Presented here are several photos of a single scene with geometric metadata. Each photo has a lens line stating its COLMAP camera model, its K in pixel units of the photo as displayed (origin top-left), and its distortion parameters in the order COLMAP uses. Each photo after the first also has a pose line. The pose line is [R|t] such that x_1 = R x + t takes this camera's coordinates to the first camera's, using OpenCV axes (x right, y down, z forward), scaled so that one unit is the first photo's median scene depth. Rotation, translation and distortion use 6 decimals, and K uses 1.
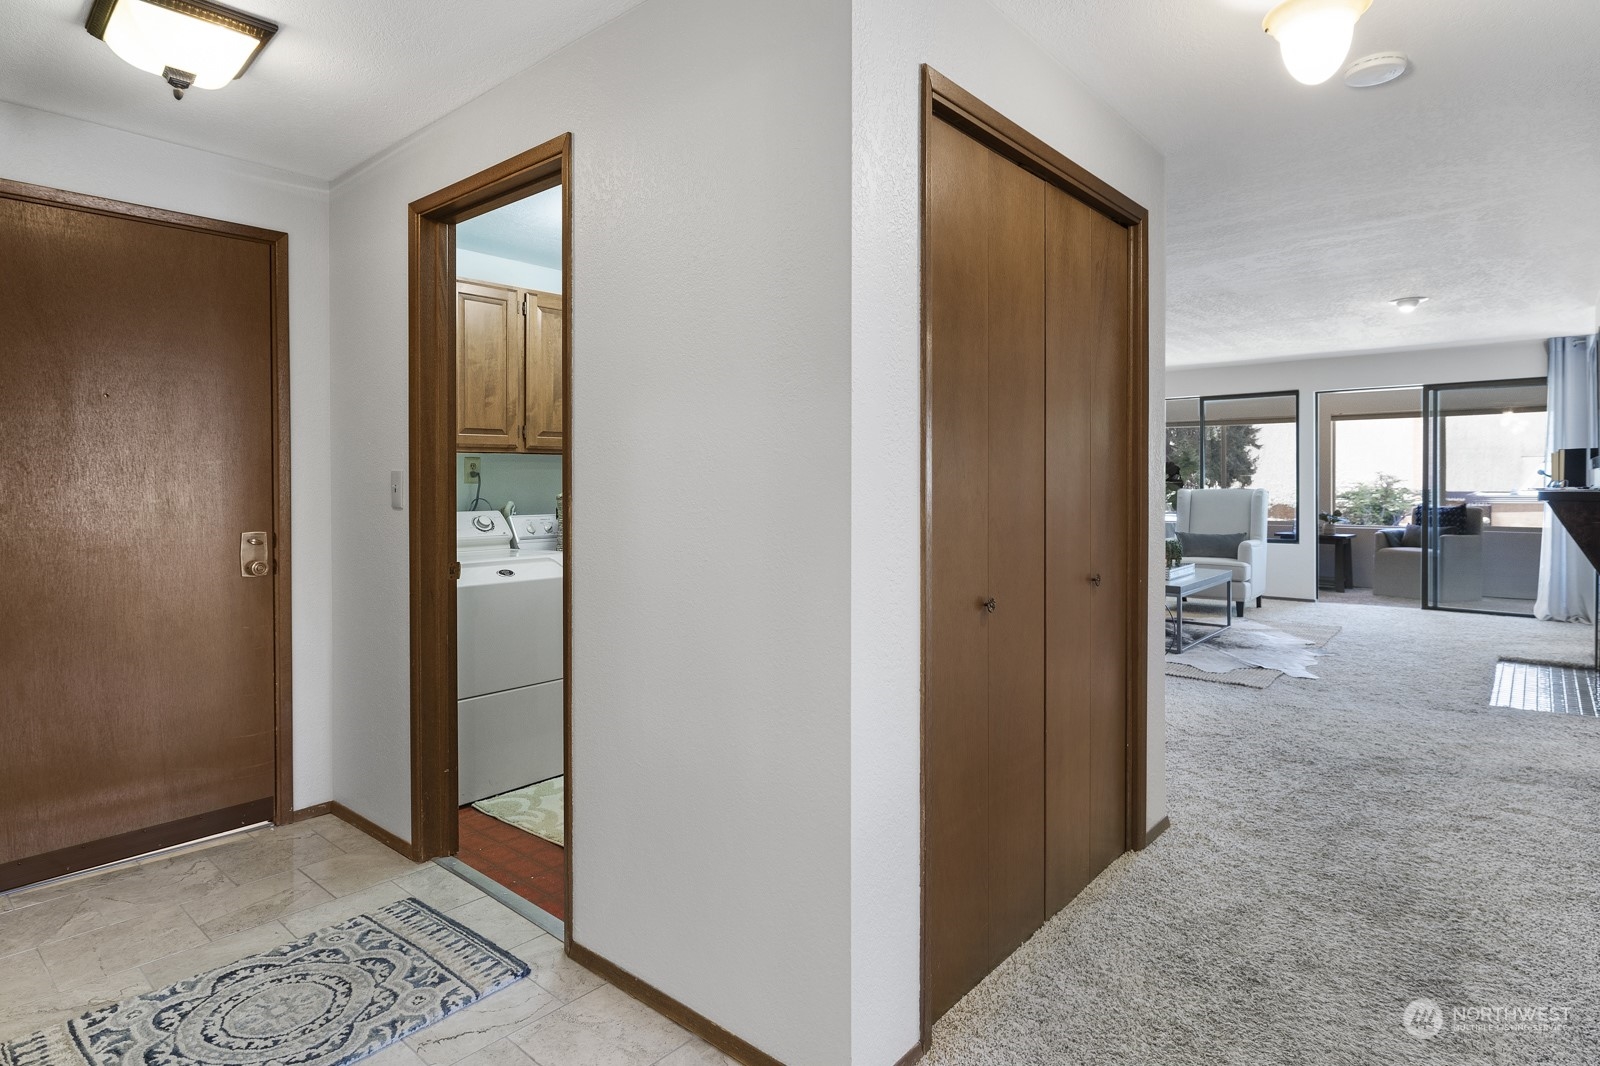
lens RADIAL K [[859.6, 0, 808.5], [0, 859.6, 486.3], [0, 0, 1]] dist [0.005230, 0.000564]
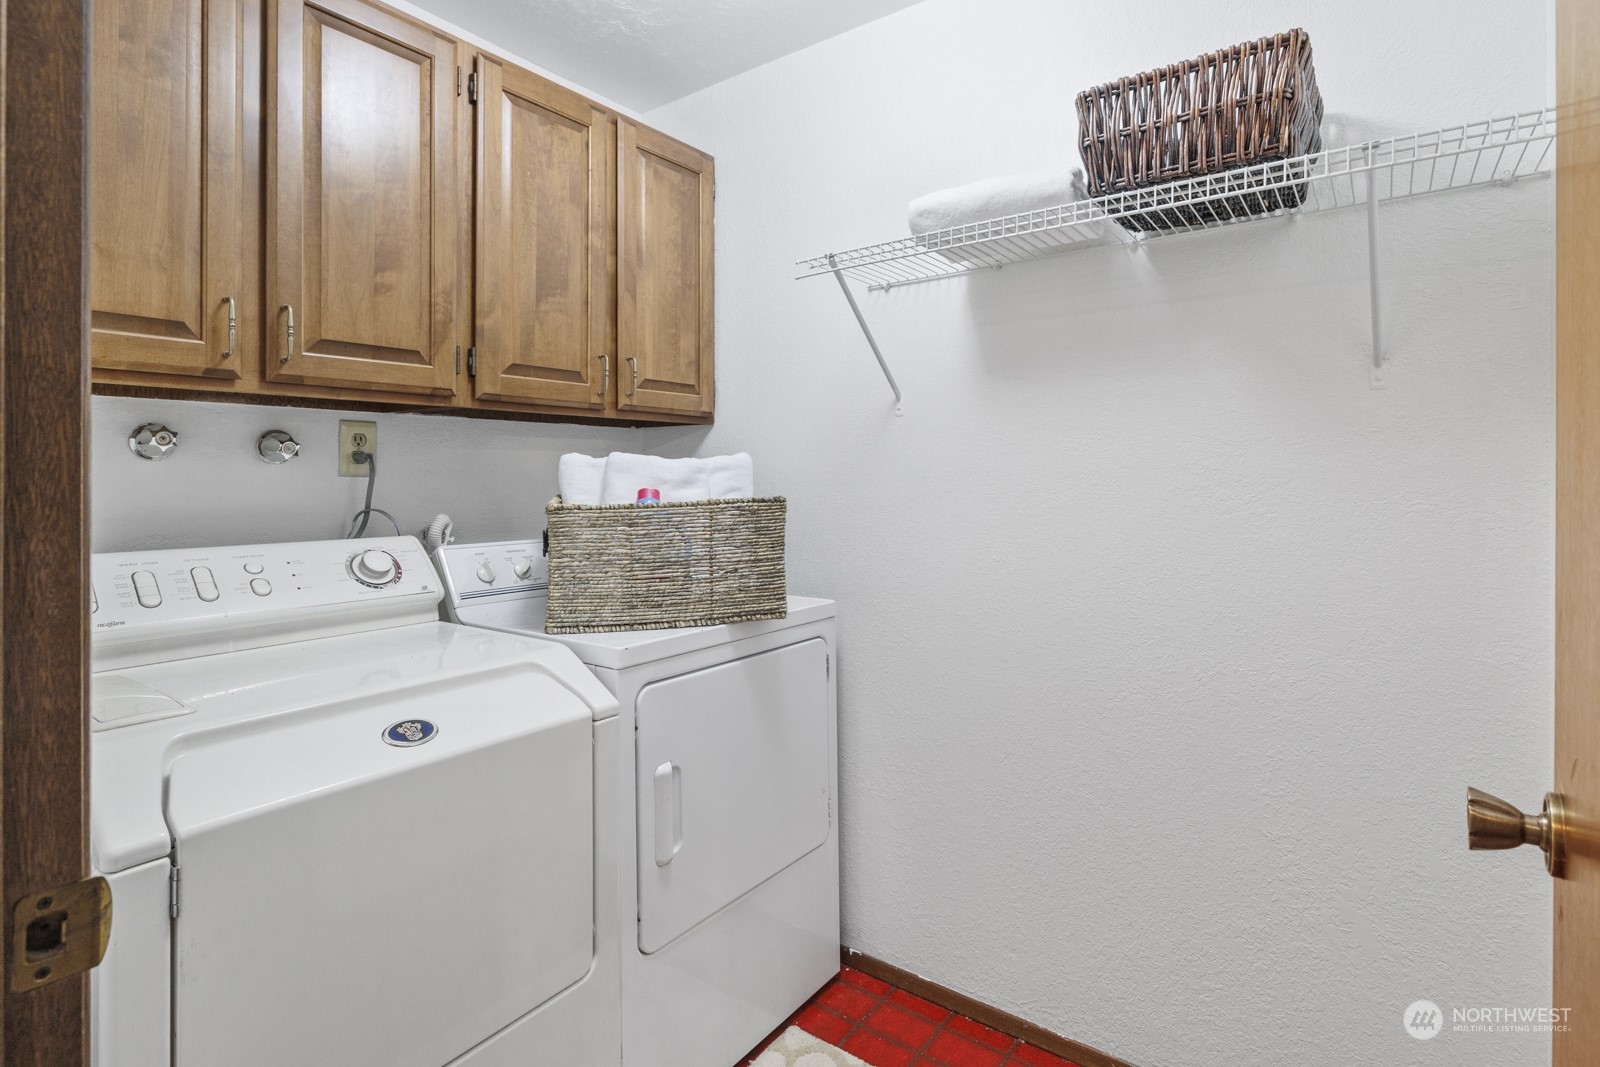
lens RADIAL K [[782.1, 0, 819.5], [0, 782.1, 476.9], [0, 0, 1]] dist [-0.014893, -0.000333]
pose [[0.995859, -0.003377, 0.090846, -0.186329], [0.004700, 0.999886, -0.014348, 0.003689], [-0.090787, 0.014715, 0.995762, 0.578166]]
